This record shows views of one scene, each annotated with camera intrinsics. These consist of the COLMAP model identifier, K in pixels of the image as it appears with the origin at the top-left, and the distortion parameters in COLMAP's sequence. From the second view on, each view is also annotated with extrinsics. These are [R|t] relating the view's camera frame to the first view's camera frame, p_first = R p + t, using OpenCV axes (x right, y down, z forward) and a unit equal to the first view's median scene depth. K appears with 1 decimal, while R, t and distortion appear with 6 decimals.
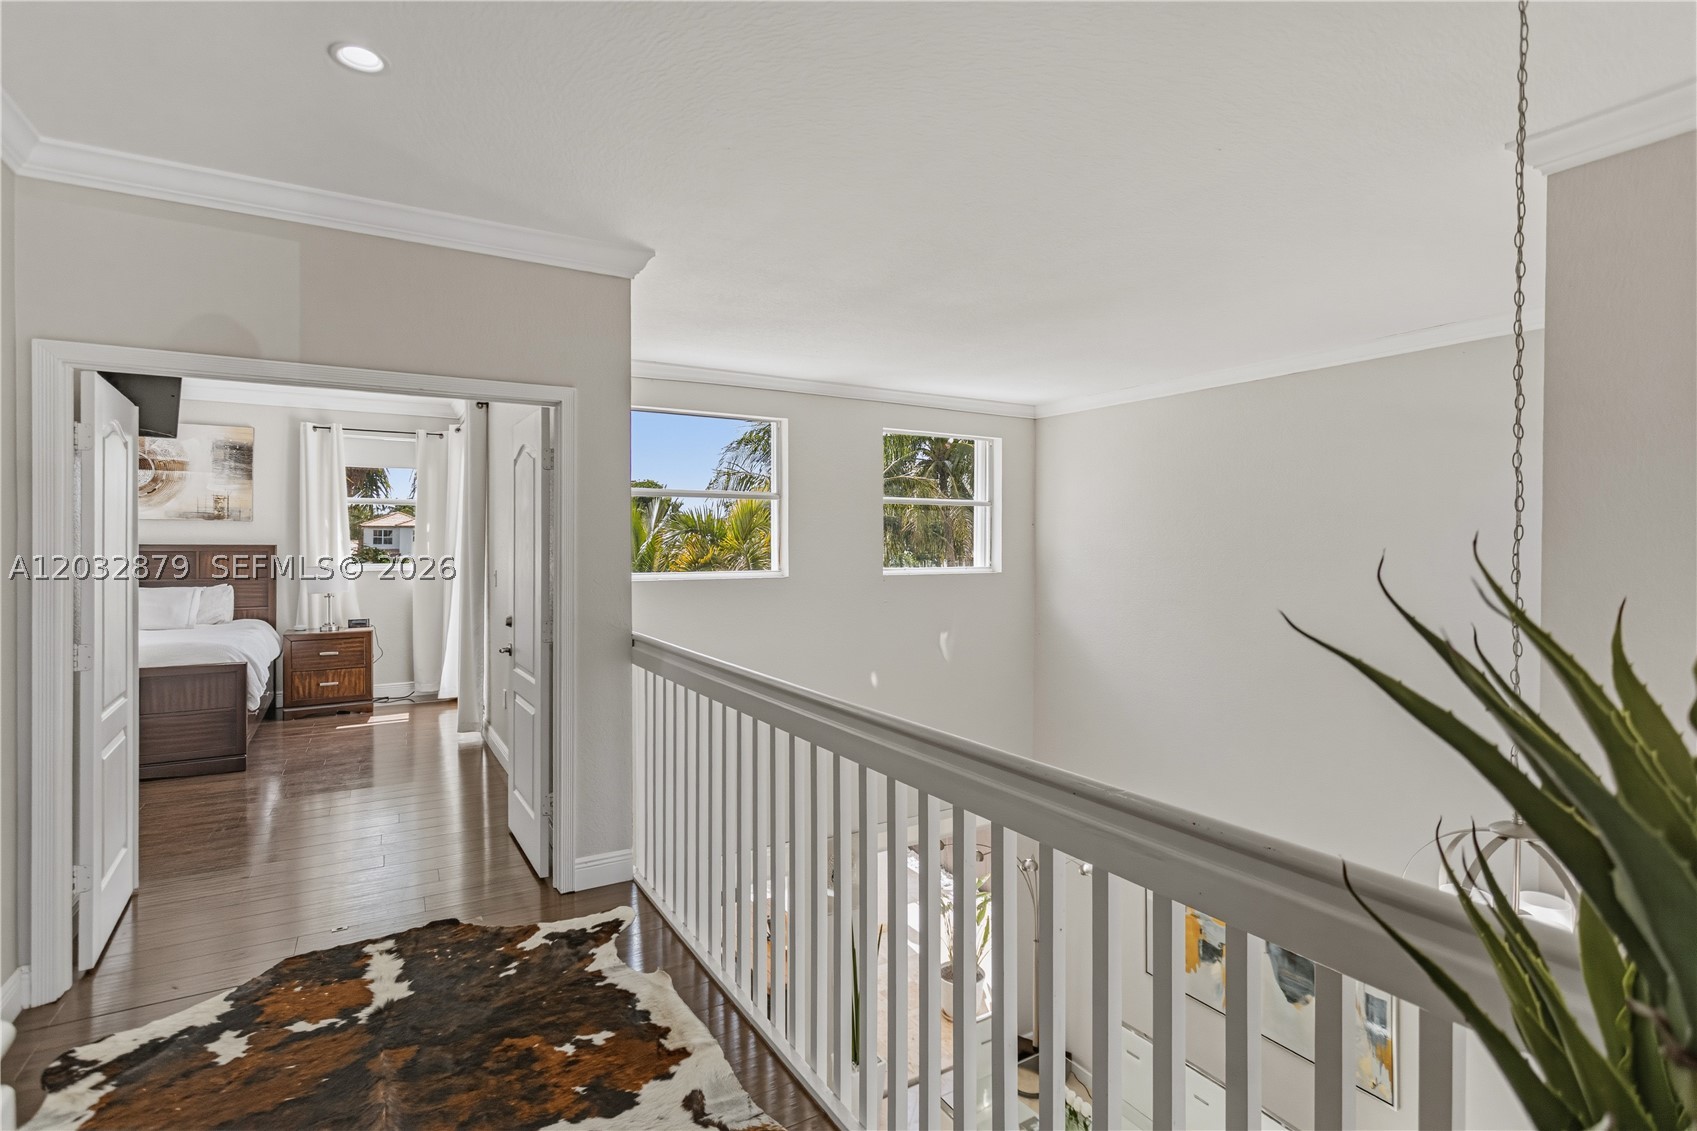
lens RADIAL K [[816.3, 0, 843.8], [0, 816.3, 547.3], [0, 0, 1]] dist [0.004048, -0.000704]
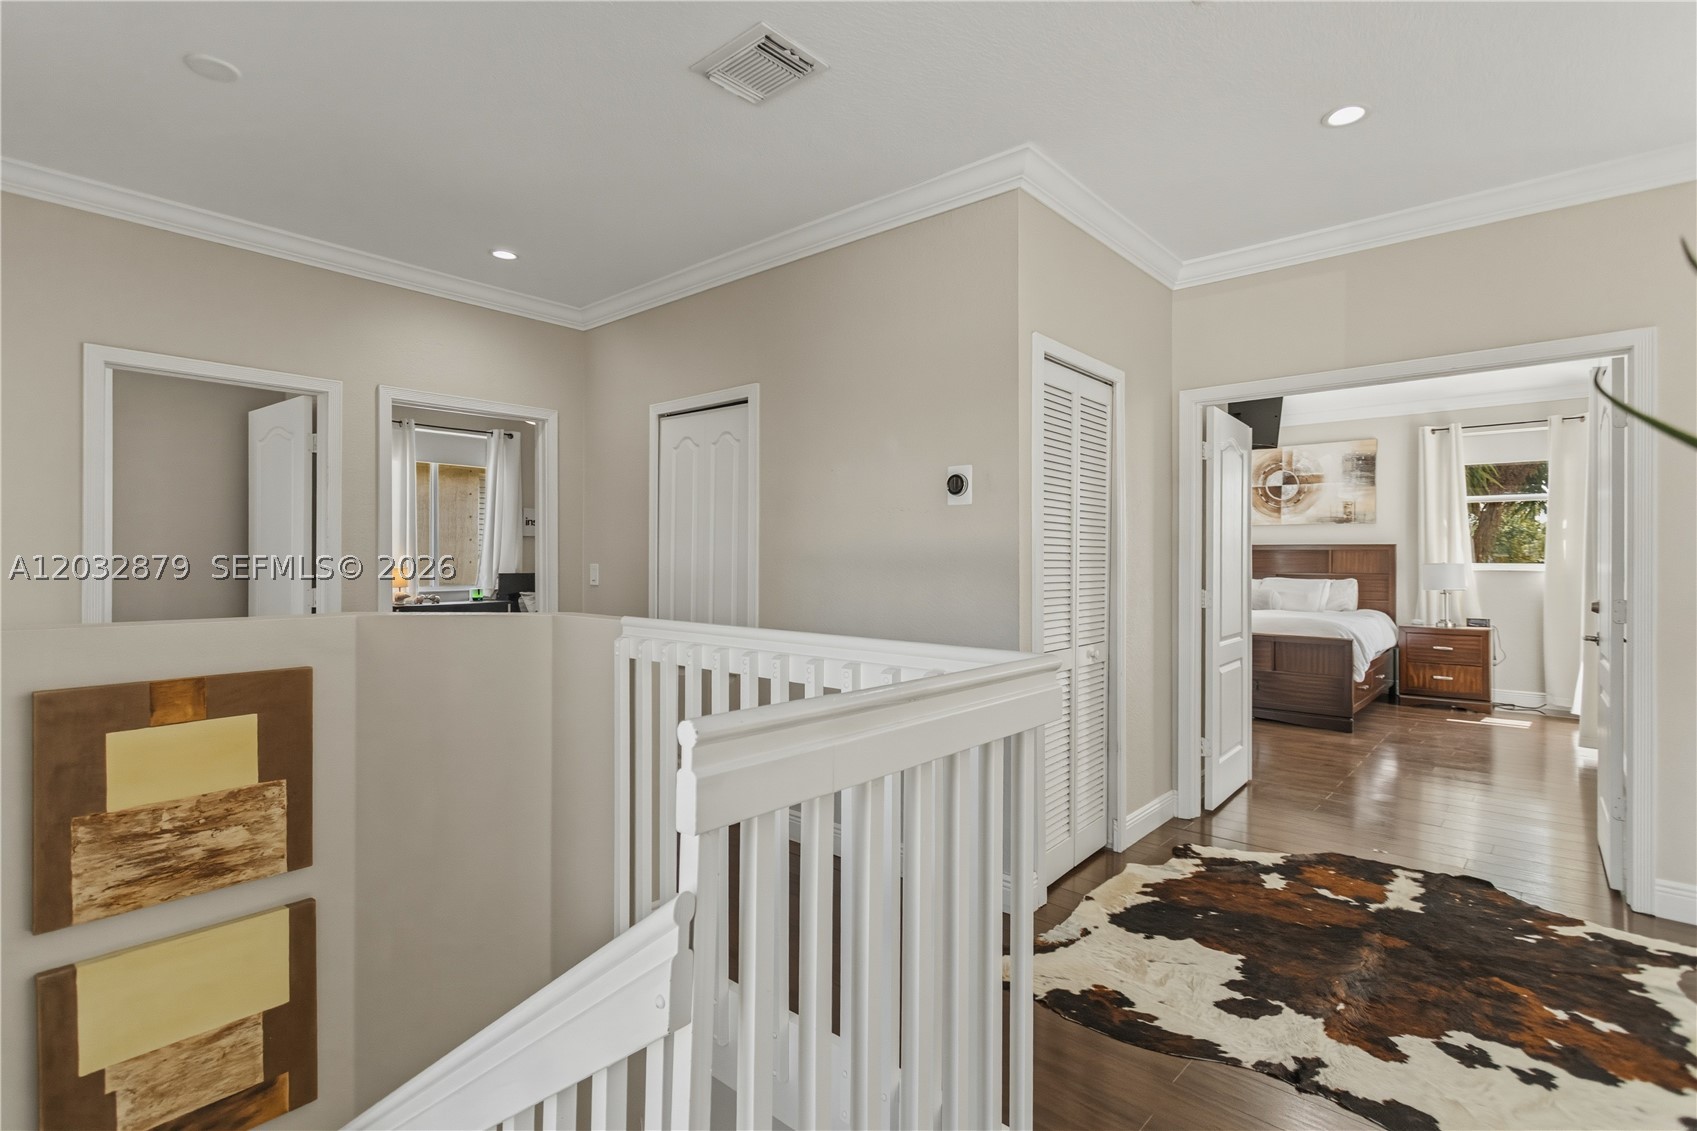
lens RADIAL K [[817.7, 0, 852.1], [0, 817.7, 561.0], [0, 0, 1]] dist [0.003084, -0.000195]
pose [[0.326142, -0.001582, -0.945319, 0.238609], [-0.004361, 0.999985, -0.003178, 0.065022], [0.945311, 0.005159, 0.326130, -0.085534]]
